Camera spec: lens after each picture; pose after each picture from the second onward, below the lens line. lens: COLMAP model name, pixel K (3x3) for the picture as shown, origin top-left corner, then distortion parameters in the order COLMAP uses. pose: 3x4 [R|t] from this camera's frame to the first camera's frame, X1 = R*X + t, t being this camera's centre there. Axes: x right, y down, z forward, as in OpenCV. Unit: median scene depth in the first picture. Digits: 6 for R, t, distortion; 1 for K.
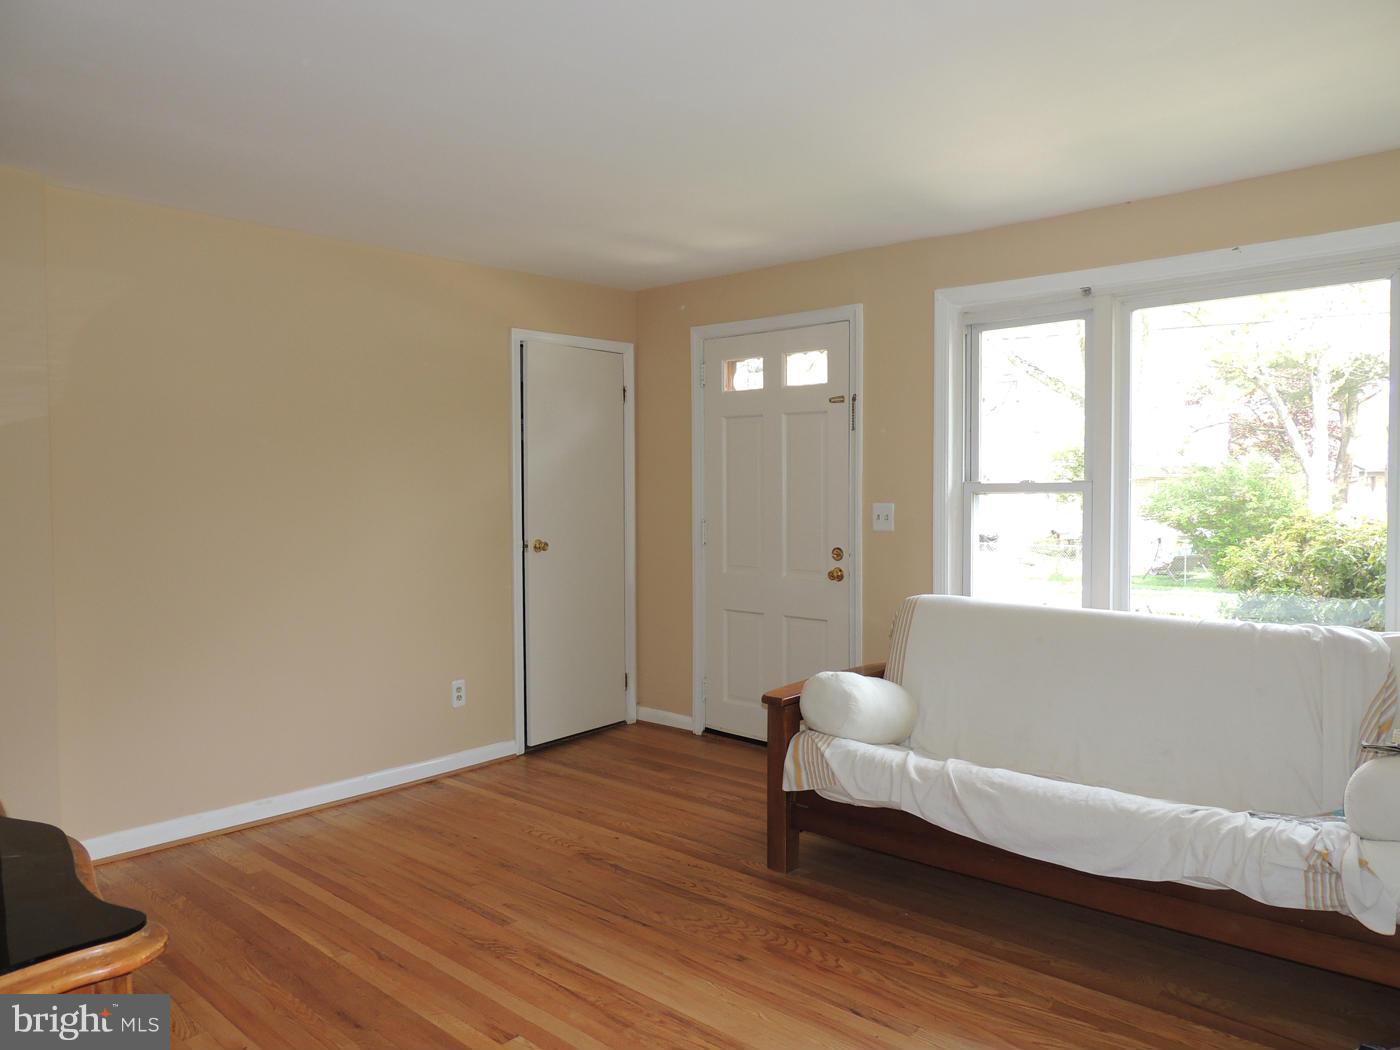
lens RADIAL K [[1000.9, 0, 700.0], [0, 1000.9, 525.0], [0, 0, 1]] dist [-0.023668, 0.007947]
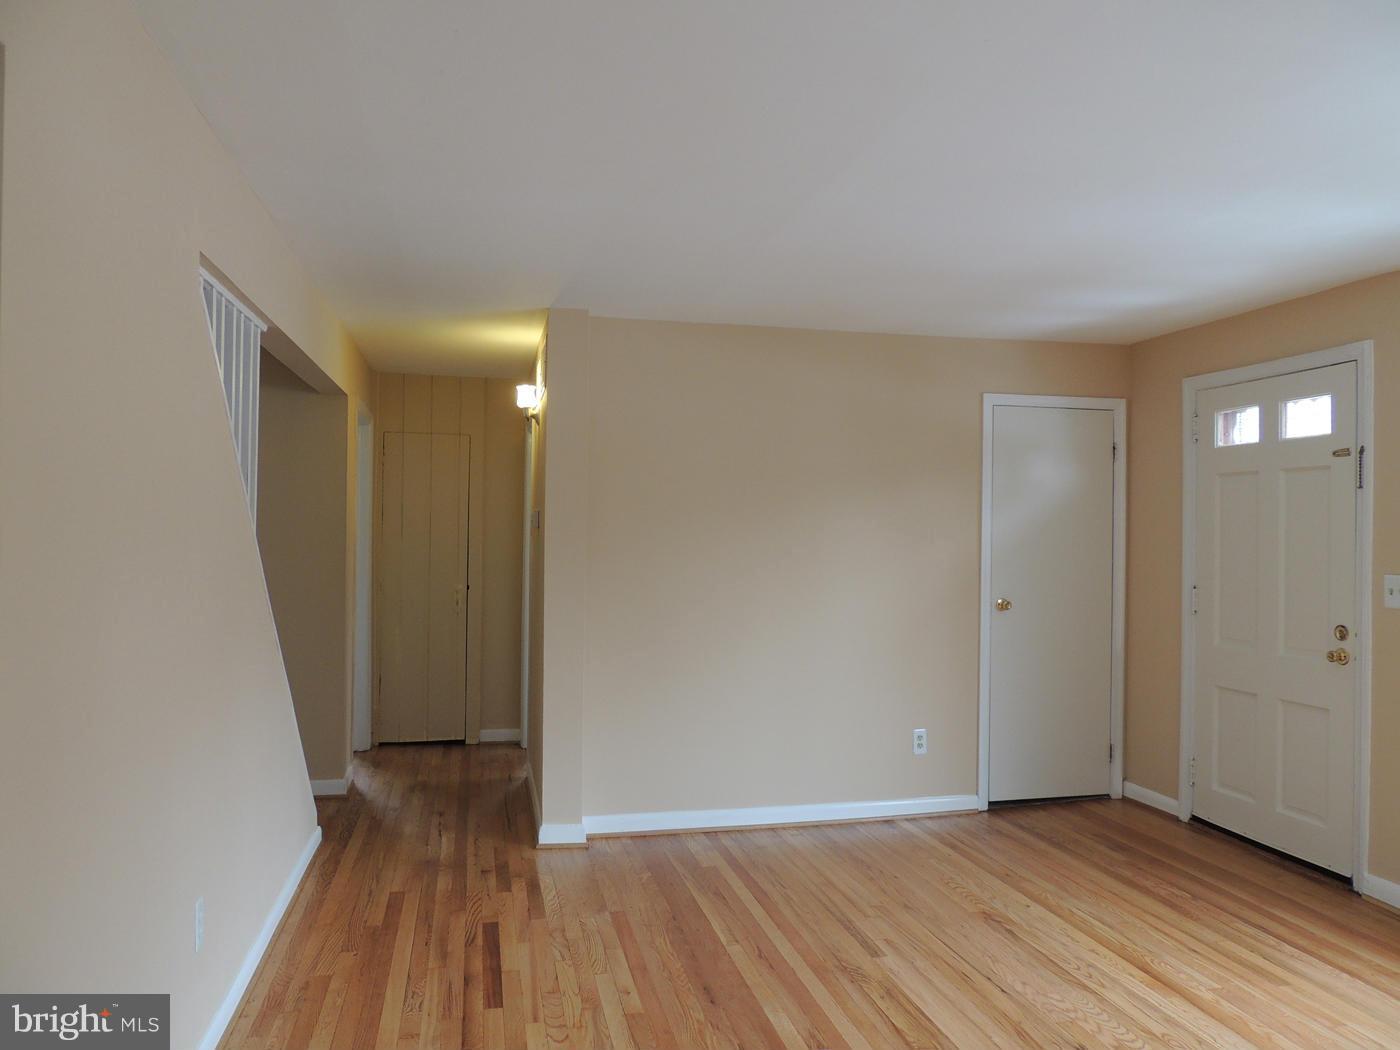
lens RADIAL K [[1000.9, 0, 700.0], [0, 1000.9, 525.0], [0, 0, 1]] dist [-0.023668, 0.007947]
pose [[0.821407, 0.006462, -0.570306, 0.175469], [-0.035474, 0.998579, -0.039779, -0.010037], [0.569238, 0.052906, 0.820469, -0.010268]]
